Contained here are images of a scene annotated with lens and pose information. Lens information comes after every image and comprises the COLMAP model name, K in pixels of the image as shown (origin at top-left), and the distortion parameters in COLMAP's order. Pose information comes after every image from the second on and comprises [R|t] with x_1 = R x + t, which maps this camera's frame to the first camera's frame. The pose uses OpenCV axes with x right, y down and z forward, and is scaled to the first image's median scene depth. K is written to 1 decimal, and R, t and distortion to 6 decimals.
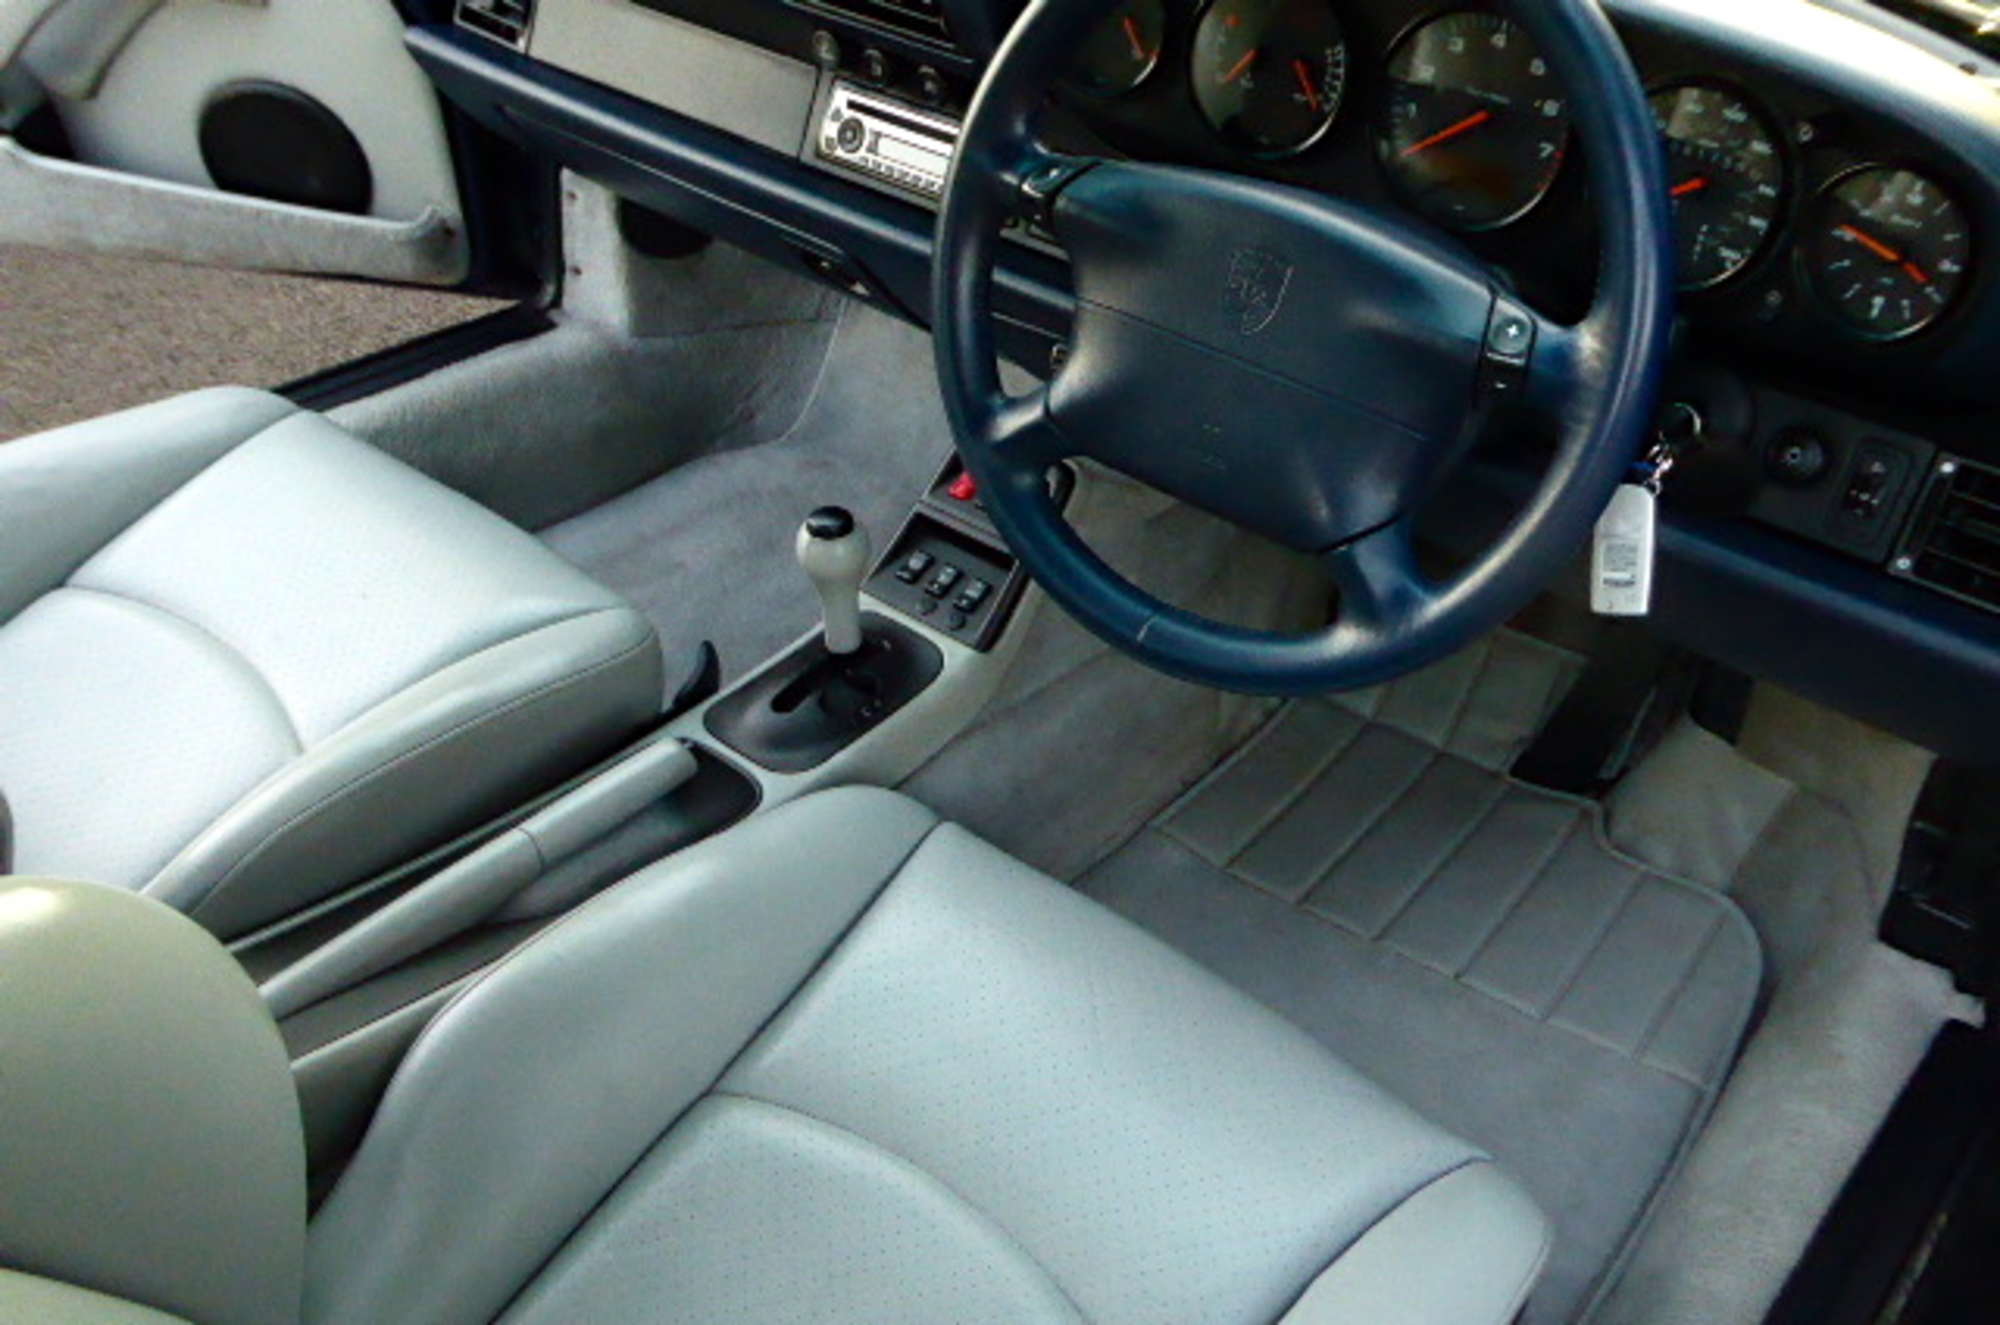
lens RADIAL K [[1833.1, 0, 1000.0], [0, 1833.1, 662.5], [0, 0, 1]] dist [-0.009263, 0.011670]
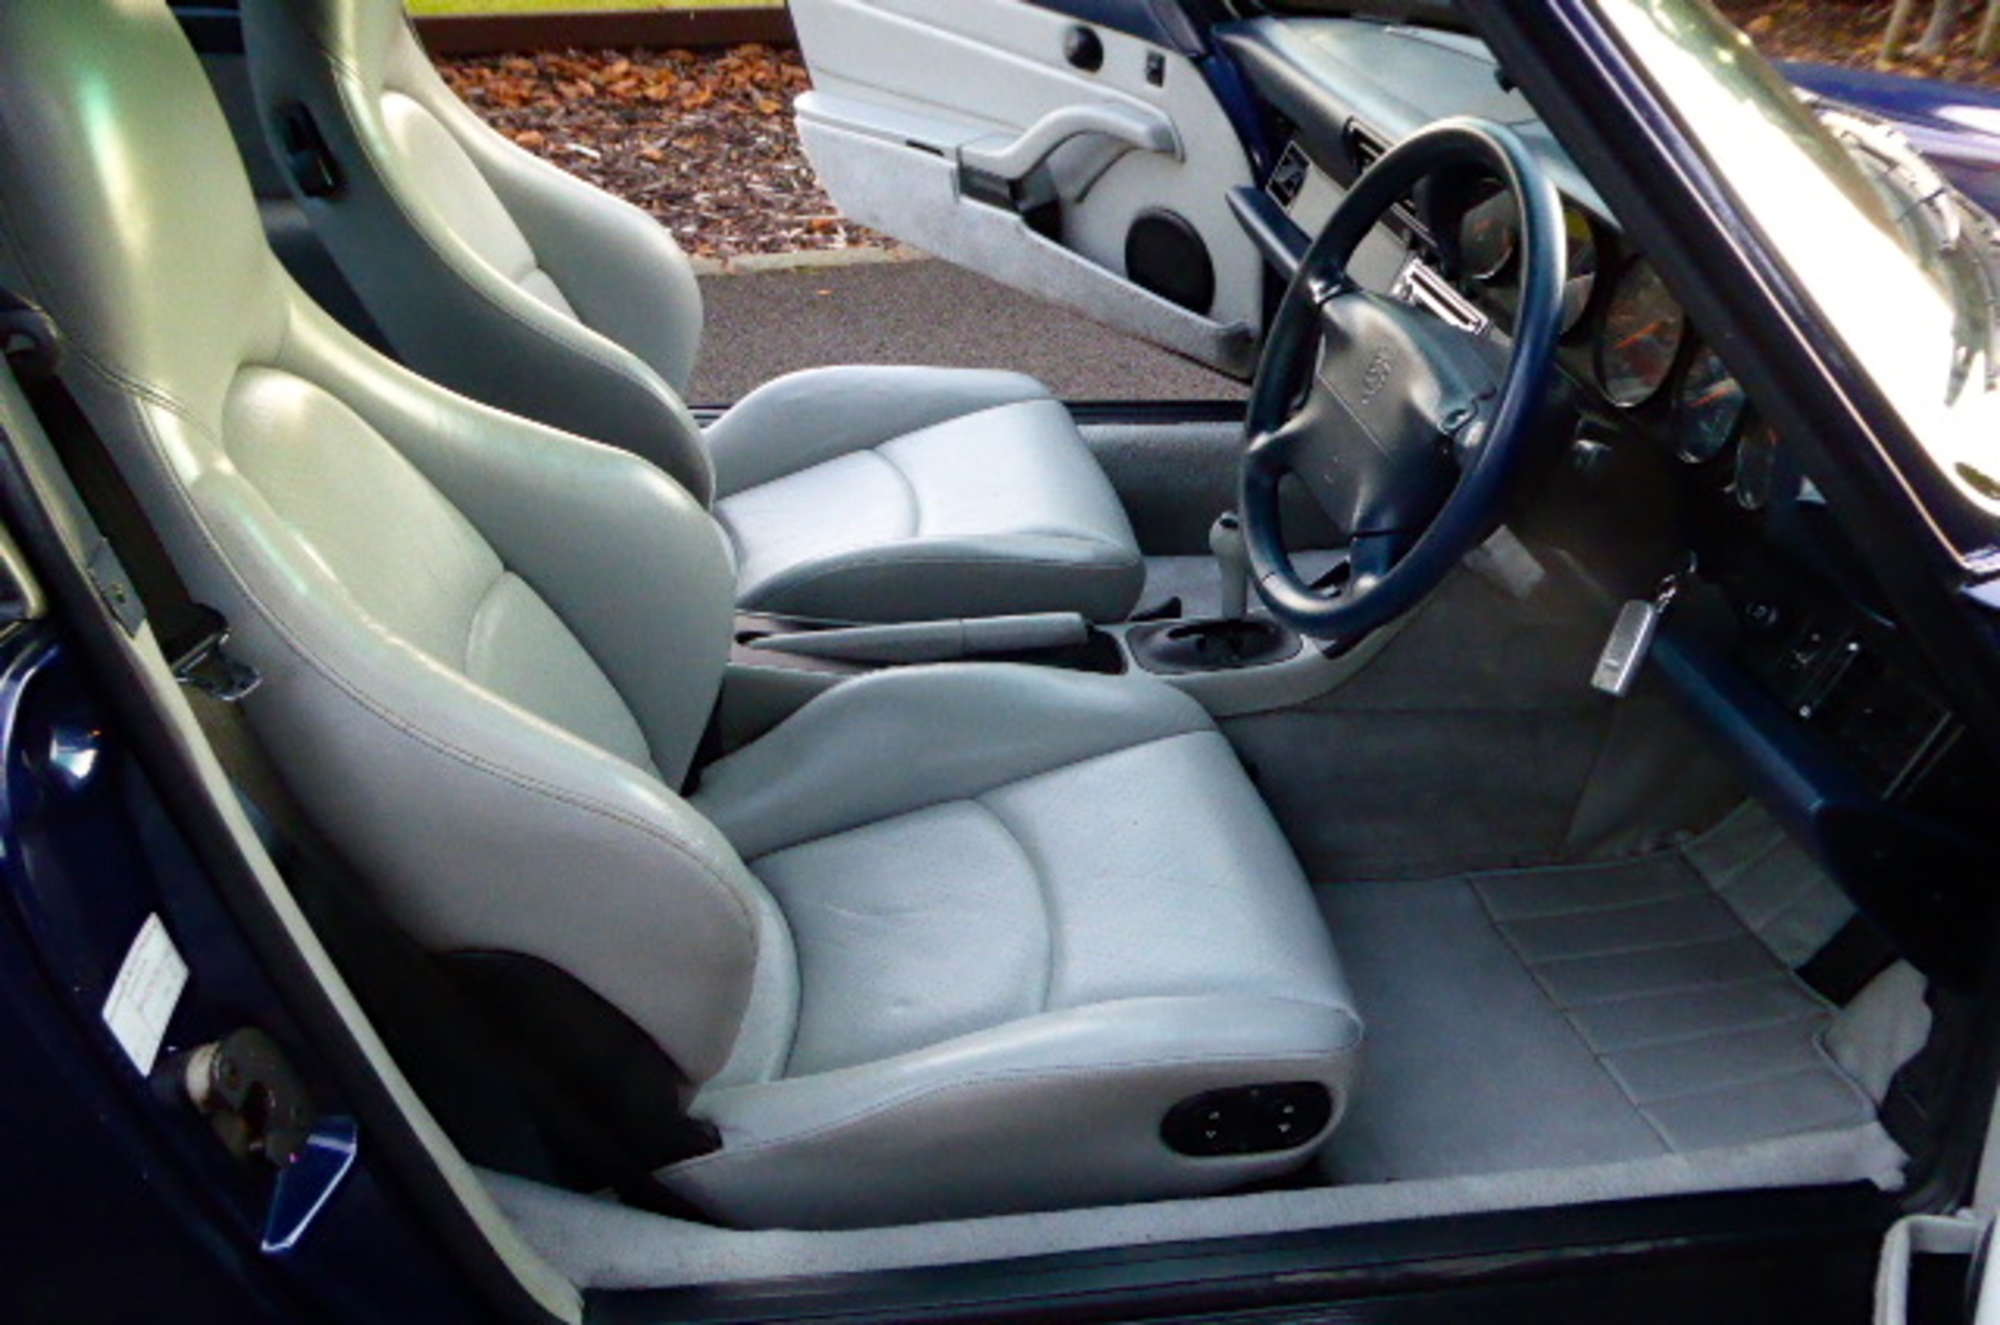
lens RADIAL K [[1833.1, 0, 1000.0], [0, 1833.1, 662.5], [0, 0, 1]] dist [-0.009263, 0.011670]
pose [[0.767623, 0.318289, -0.556279, 0.469765], [-0.389999, 0.920746, -0.011341, 0.090543], [0.508582, 0.225654, 0.830918, -0.216156]]
